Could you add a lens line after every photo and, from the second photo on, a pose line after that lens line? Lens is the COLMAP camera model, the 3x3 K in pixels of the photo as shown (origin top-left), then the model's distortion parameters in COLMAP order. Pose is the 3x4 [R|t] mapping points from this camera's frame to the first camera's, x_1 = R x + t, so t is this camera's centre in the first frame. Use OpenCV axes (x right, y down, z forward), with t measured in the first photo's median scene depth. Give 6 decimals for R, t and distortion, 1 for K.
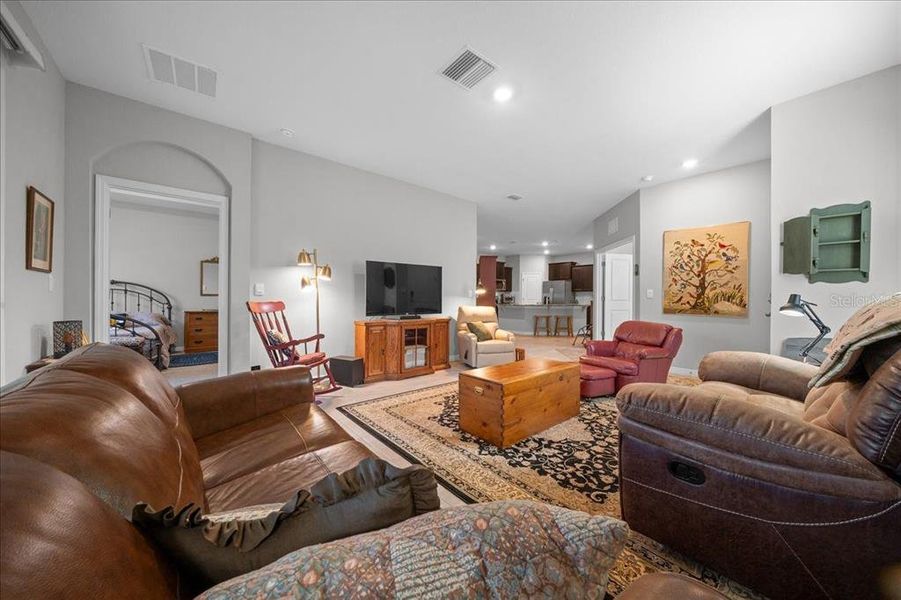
lens RADIAL K [[307.2, 0, 442.8], [0, 307.2, 300.9], [0, 0, 1]] dist [-0.007252, -0.000226]
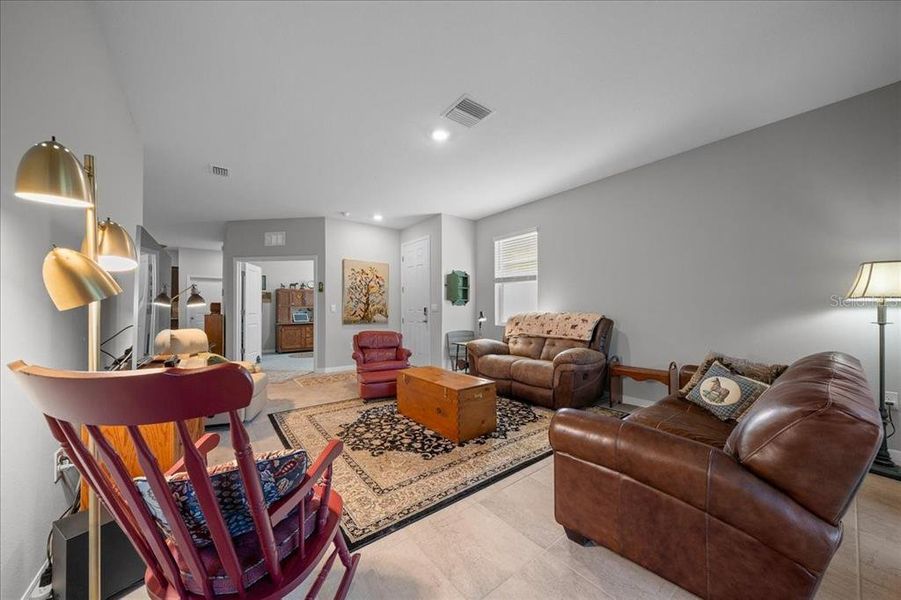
lens RADIAL K [[307.2, 0, 456.6], [0, 307.2, 304.7], [0, 0, 1]] dist [-0.007252, -0.000226]
pose [[0.036654, 0.011078, 0.999267, -0.828270], [0.007022, 0.999911, -0.011342, -0.034921], [-0.999303, 0.007433, 0.036573, 0.810248]]
